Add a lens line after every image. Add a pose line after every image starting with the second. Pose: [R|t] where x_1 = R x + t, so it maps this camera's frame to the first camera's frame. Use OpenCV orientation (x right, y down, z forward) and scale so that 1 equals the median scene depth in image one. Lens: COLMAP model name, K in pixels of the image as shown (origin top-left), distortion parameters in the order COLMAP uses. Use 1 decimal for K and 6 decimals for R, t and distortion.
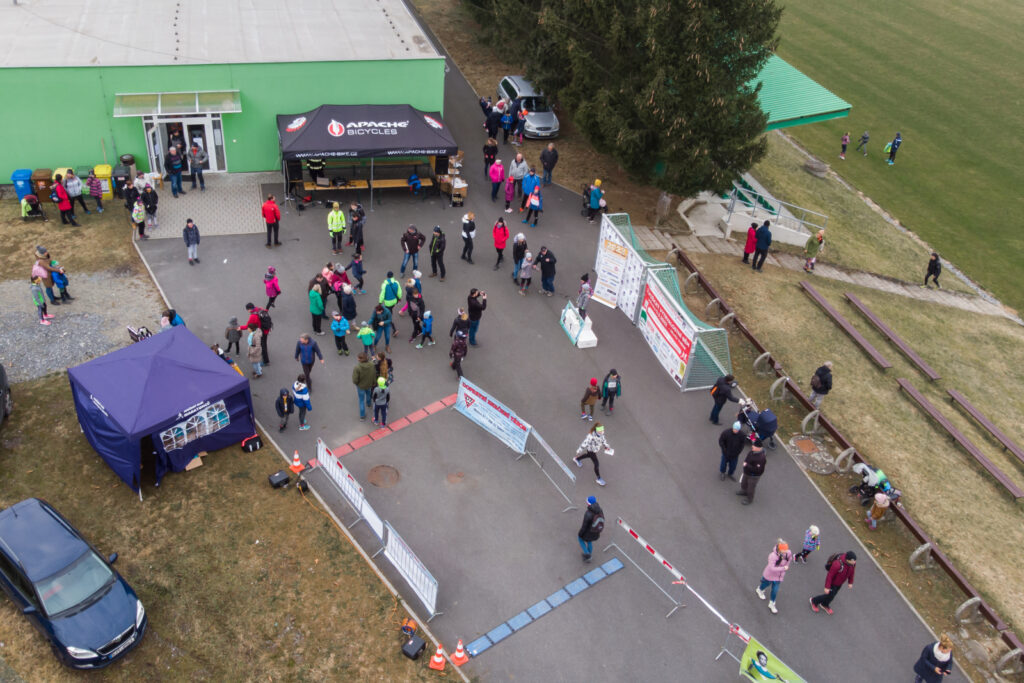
lens RADIAL K [[851.3, 0, 462.8], [0, 851.3, 327.9], [0, 0, 1]] dist [0.011350, 0.008024]
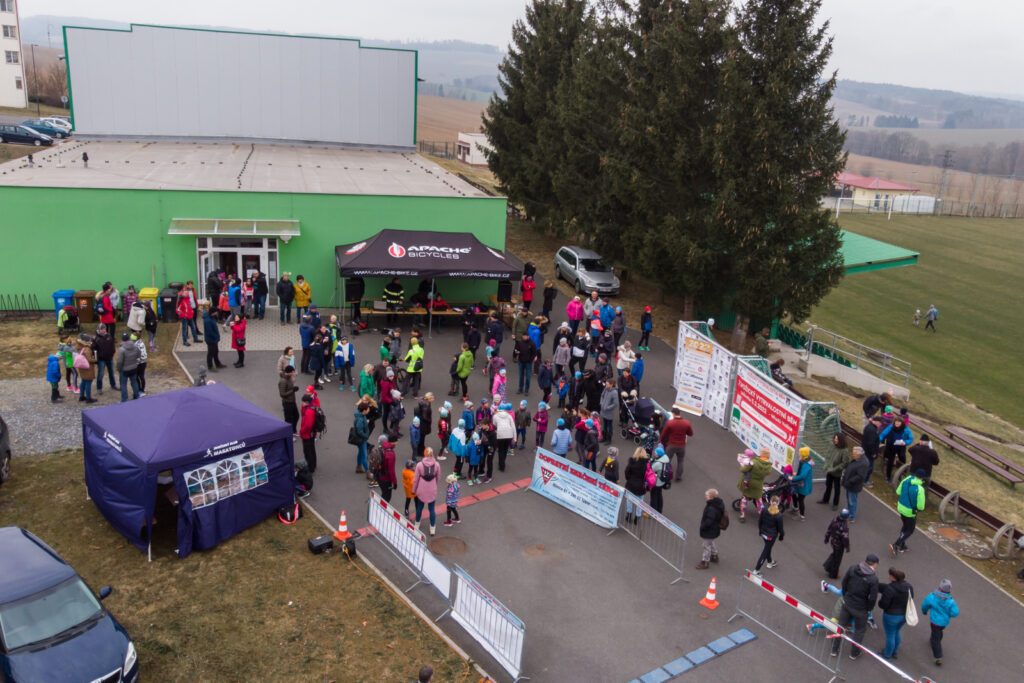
lens RADIAL K [[856.8, 0, 504.8], [0, 856.8, 346.0], [0, 0, 1]] dist [0.001202, 0.025644]
pose [[0.999991, 0.003072, 0.003022, -0.037969], [-0.002011, 0.952866, -0.303384, 0.220738], [-0.003812, 0.303375, 0.952864, 0.142523]]
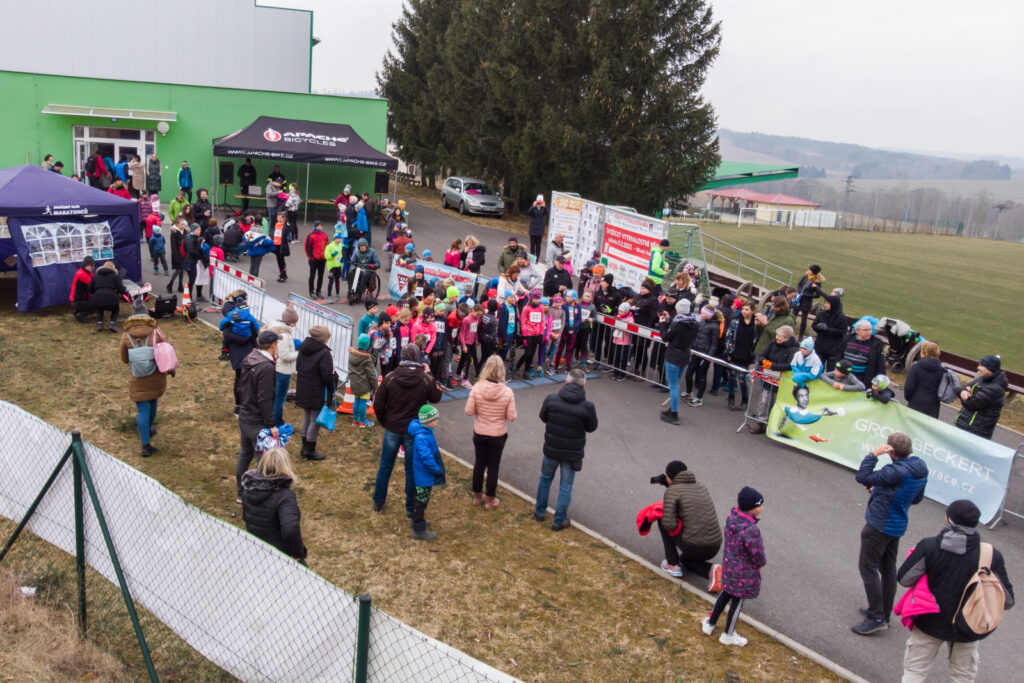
lens RADIAL K [[859.6, 0, 421.8], [0, 859.6, 339.2], [0, 0, 1]] dist [-0.007028, 0.047212]
pose [[0.999846, 0.013937, 0.010680, 0.017475], [-0.009272, 0.935618, -0.352893, 0.434563], [-0.014911, 0.352740, 0.935603, 0.227663]]
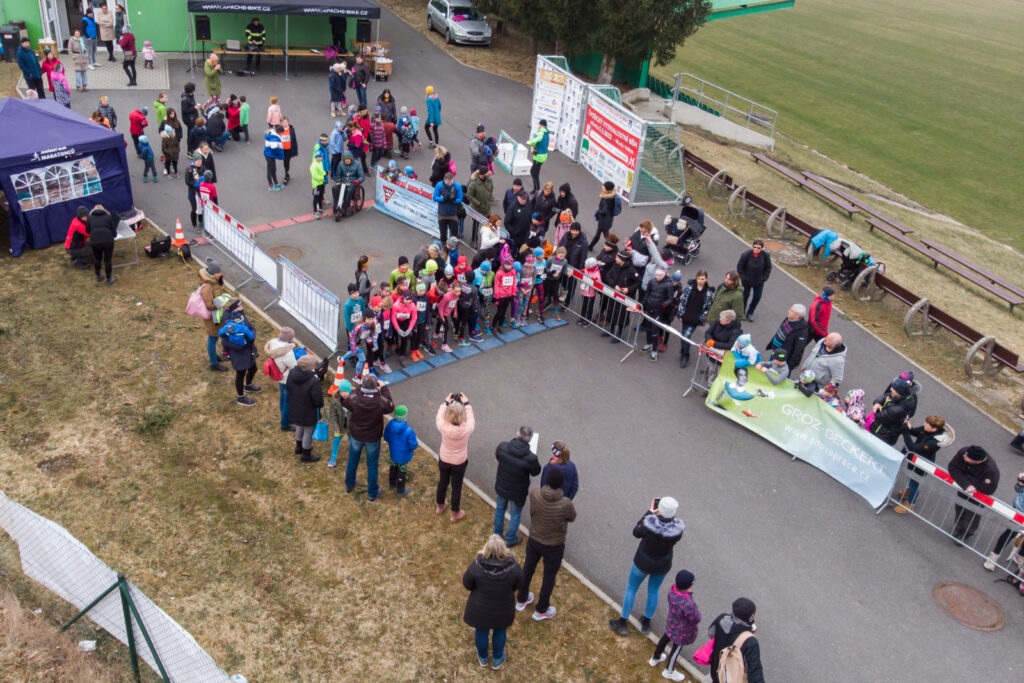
lens RADIAL K [[860.4, 0, 429.3], [0, 860.4, 321.3], [0, 0, 1]] dist [0.008211, 0.013176]
pose [[0.999552, -0.005585, 0.029421, 0.023847], [0.008540, 0.994820, -0.101294, 0.302321], [-0.028702, 0.101500, 0.994421, 0.140968]]
